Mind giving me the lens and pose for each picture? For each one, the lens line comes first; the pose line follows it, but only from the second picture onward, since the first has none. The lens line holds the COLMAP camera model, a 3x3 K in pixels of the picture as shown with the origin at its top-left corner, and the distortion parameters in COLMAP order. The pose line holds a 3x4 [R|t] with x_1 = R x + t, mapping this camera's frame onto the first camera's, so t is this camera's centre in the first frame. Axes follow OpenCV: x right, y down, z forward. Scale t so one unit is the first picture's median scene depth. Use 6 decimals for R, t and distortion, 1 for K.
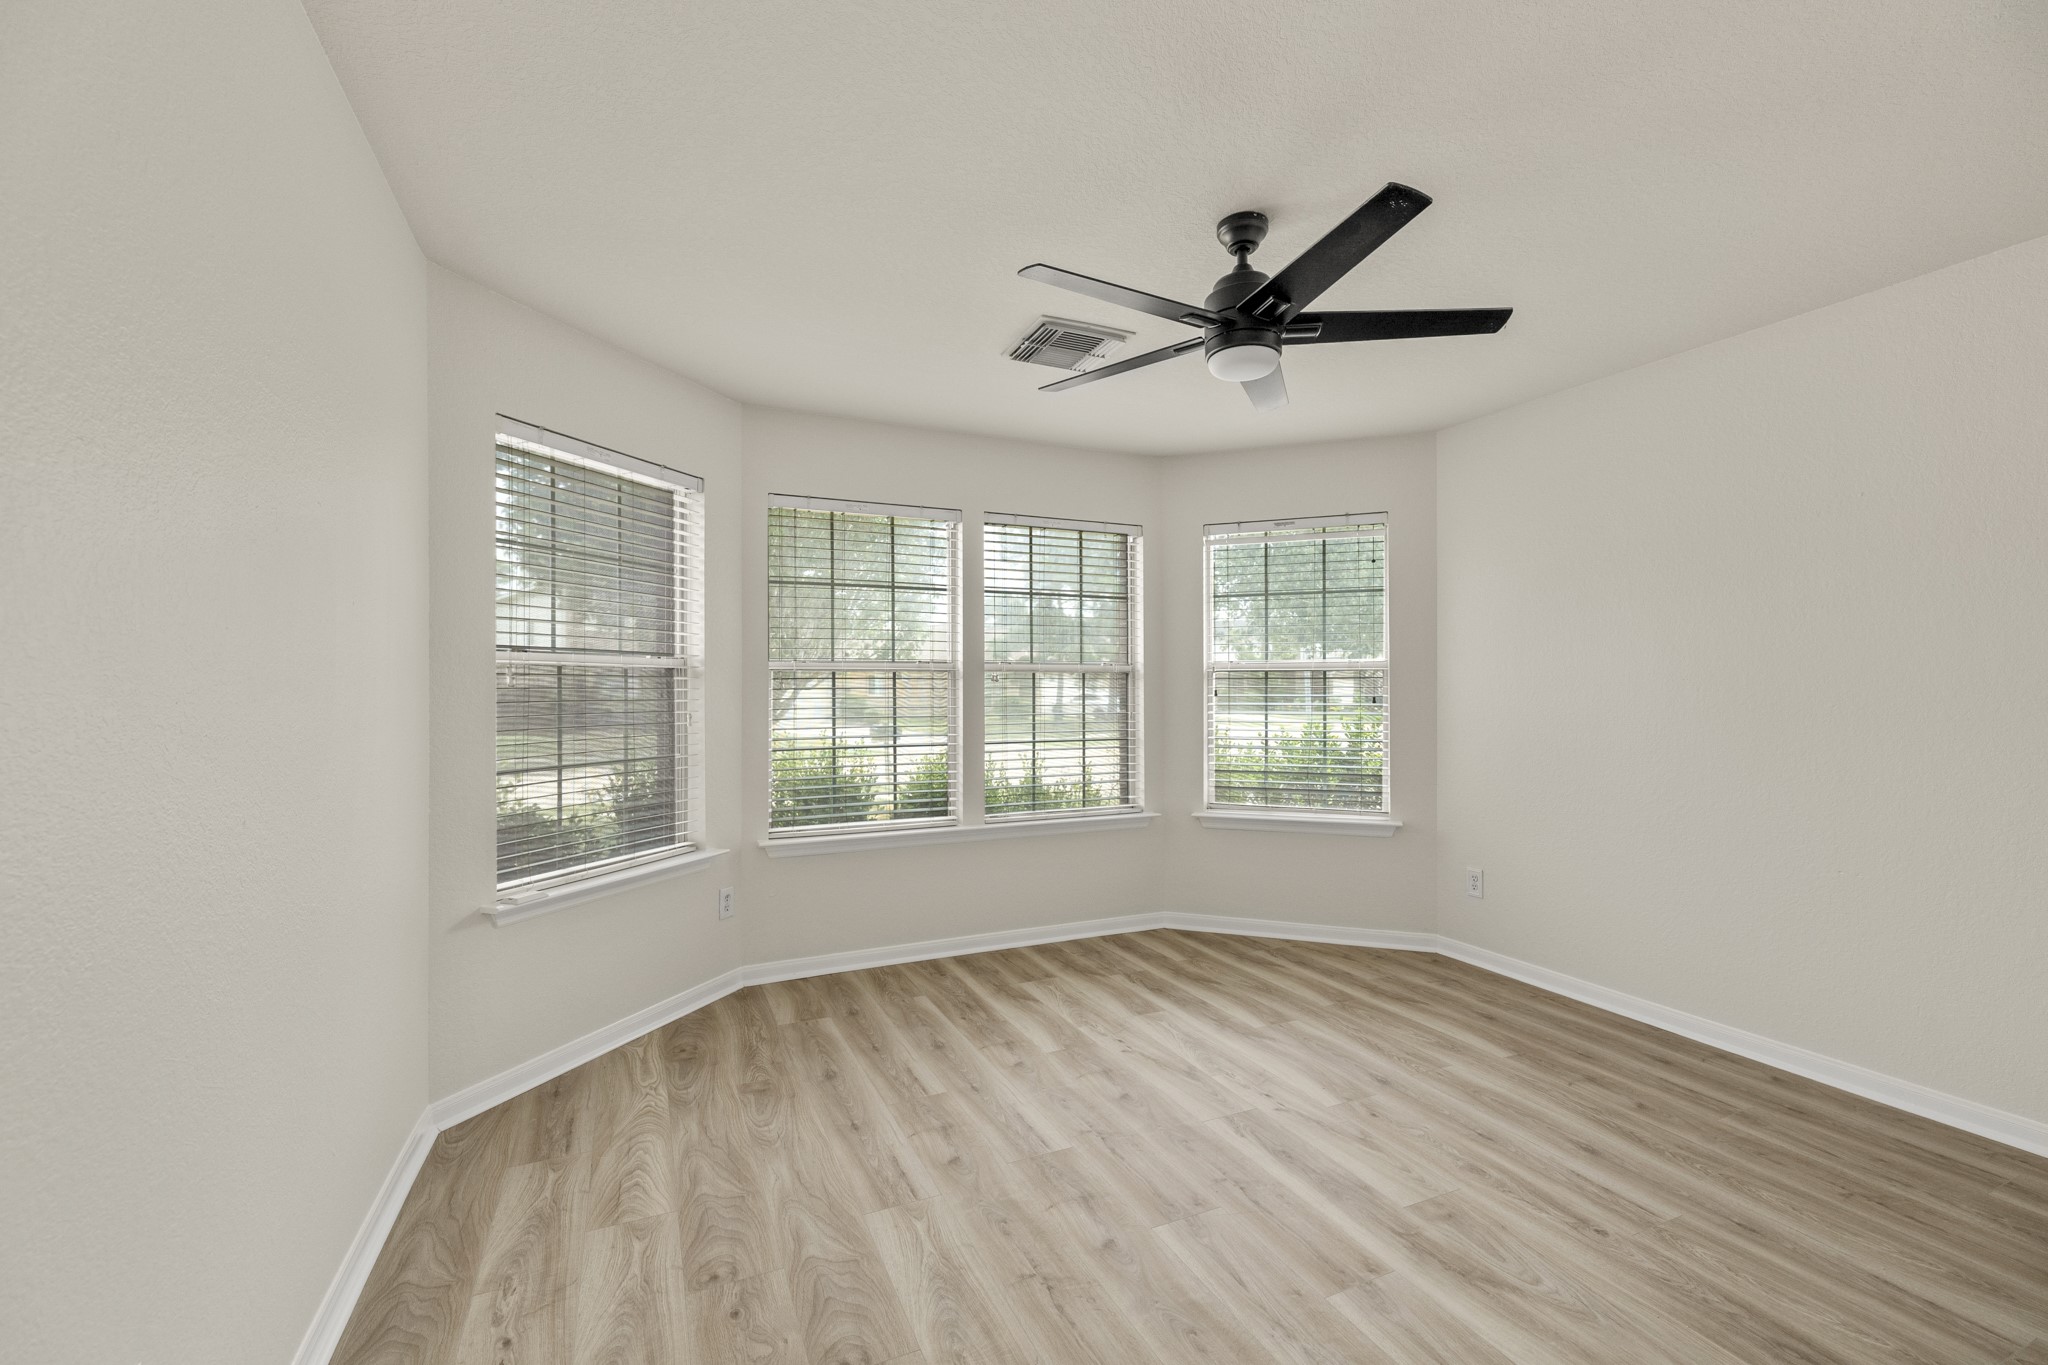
lens RADIAL K [[864.0, 0, 1023.6], [0, 864.0, 684.6], [0, 0, 1]] dist [0.001368, -0.000104]
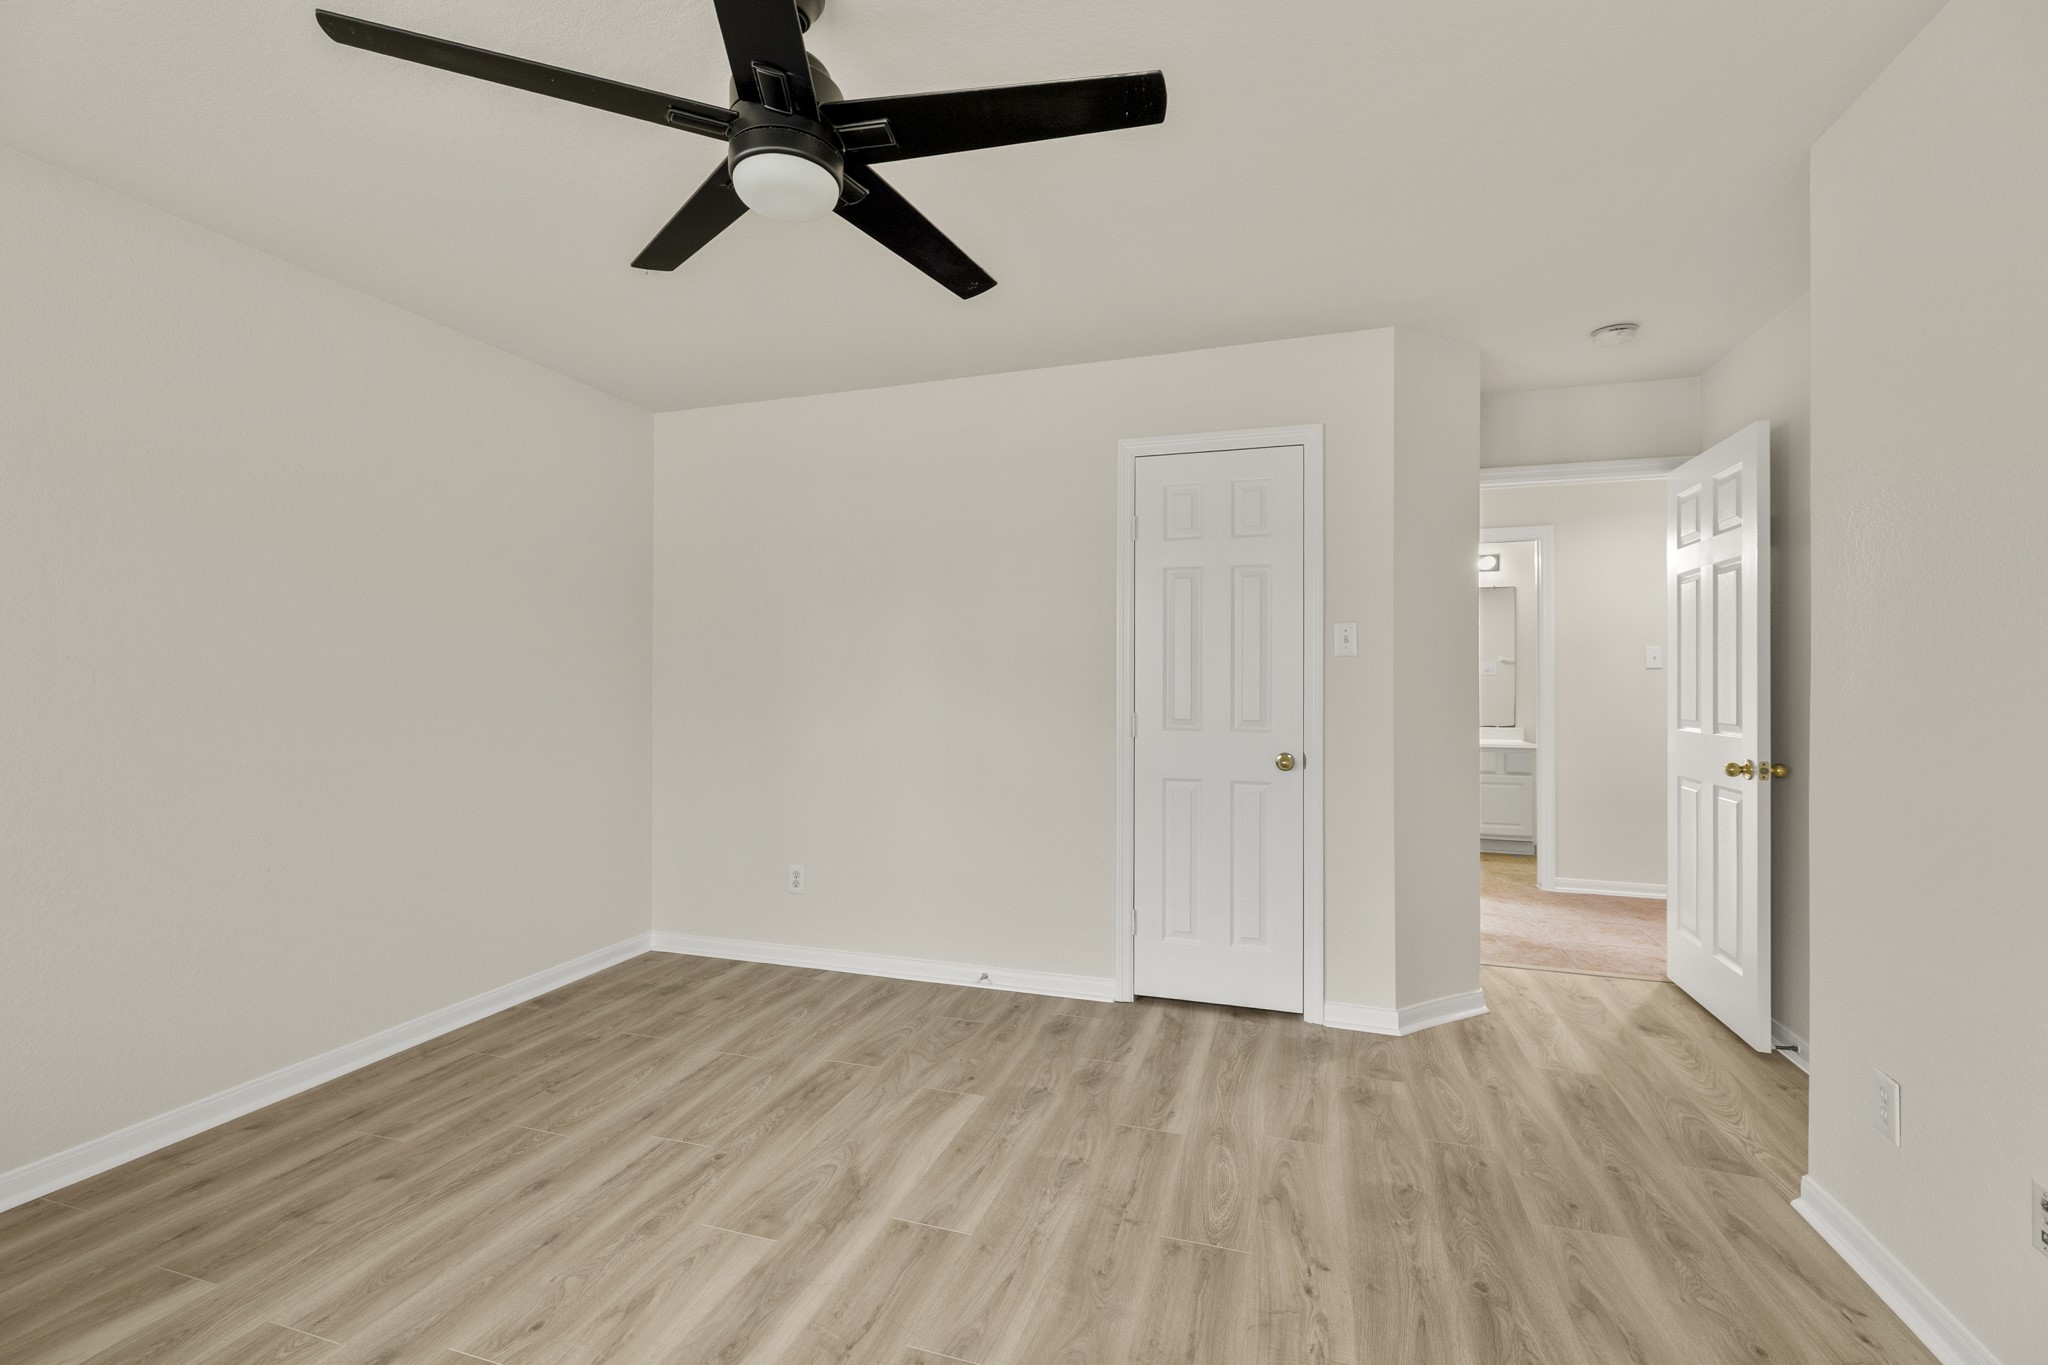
lens RADIAL K [[864.0, 0, 1026.2], [0, 864.0, 679.5], [0, 0, 1]] dist [0.001368, -0.000104]
pose [[-0.735150, -0.002403, 0.677900, -0.359585], [-0.006027, 0.999977, -0.002991, 0.011154], [-0.677877, -0.006284, -0.735148, 1.442765]]
